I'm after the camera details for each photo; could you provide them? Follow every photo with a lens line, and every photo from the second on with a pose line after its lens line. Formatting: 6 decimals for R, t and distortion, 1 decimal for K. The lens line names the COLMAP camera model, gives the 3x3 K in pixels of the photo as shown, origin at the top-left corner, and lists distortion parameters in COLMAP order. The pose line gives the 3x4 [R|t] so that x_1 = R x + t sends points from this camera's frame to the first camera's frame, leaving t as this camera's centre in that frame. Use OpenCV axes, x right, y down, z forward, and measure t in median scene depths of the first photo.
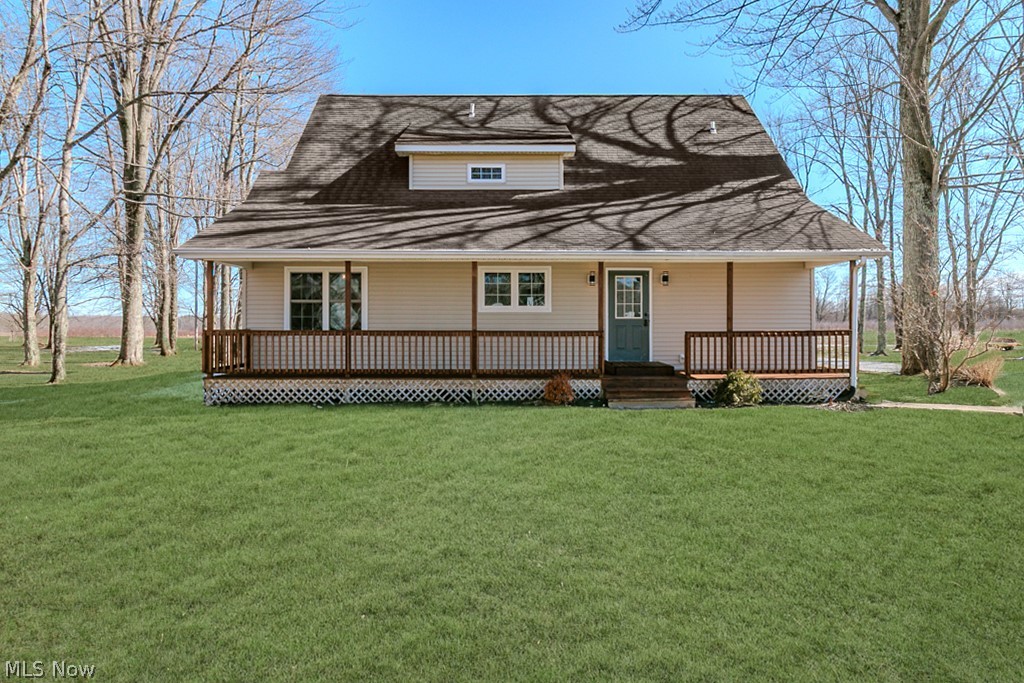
lens RADIAL K [[614.5, 0, 512.0], [0, 614.5, 341.5], [0, 0, 1]] dist [-0.002958, -0.000008]
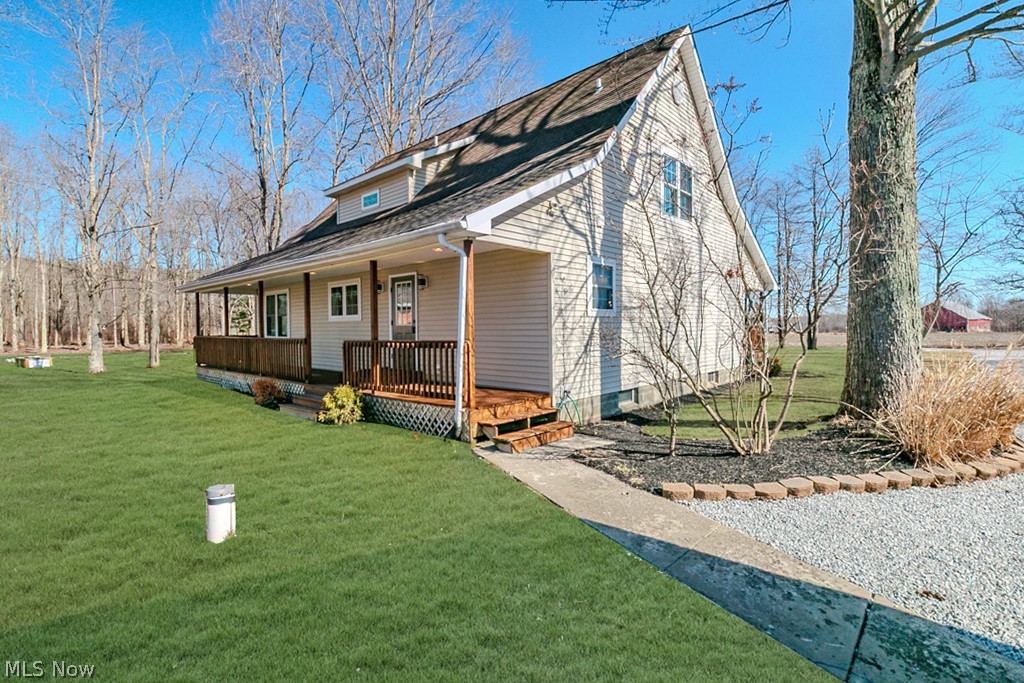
lens RADIAL K [[479.1, 0, 512.0], [0, 479.1, 341.5], [0, 0, 1]] dist [-0.000356, -0.000052]
pose [[0.741588, 0.008131, -0.670806, 0.832688], [0.006505, 0.999792, 0.019310, -0.024404], [0.670824, -0.018684, 0.741382, 0.542939]]
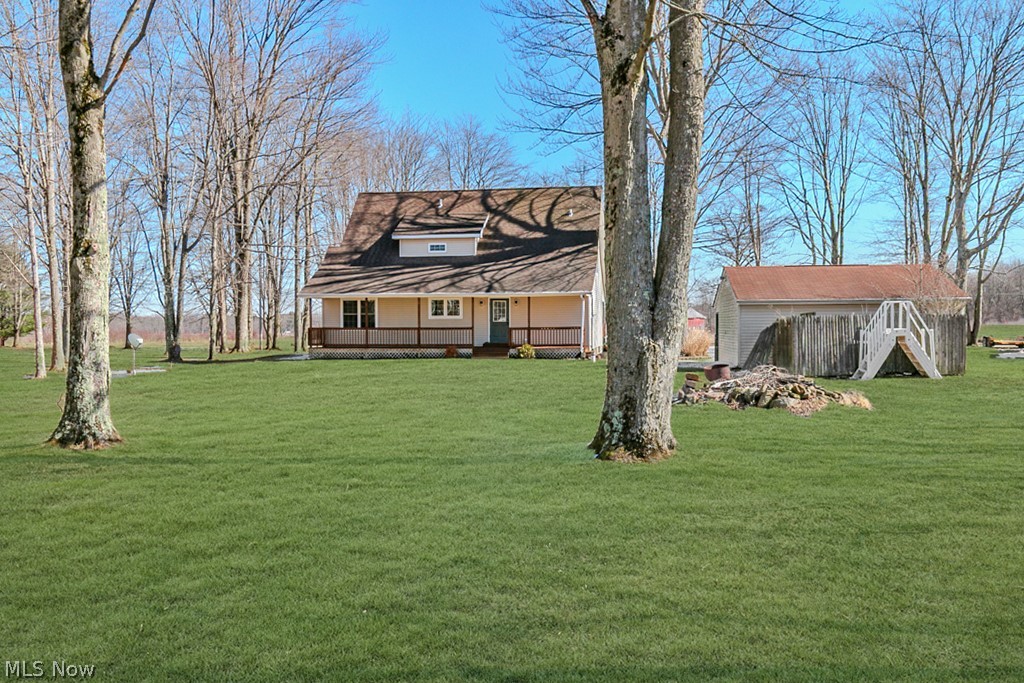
lens RADIAL K [[1328.1, 0, 512.0], [0, 1328.1, 341.5], [0, 0, 1]] dist [0.026487, 0.021100]
pose [[0.968902, -0.001505, -0.247440, 1.323226], [-0.000549, 0.999966, -0.008231, 0.066425], [0.247444, 0.008111, 0.968868, -3.279673]]
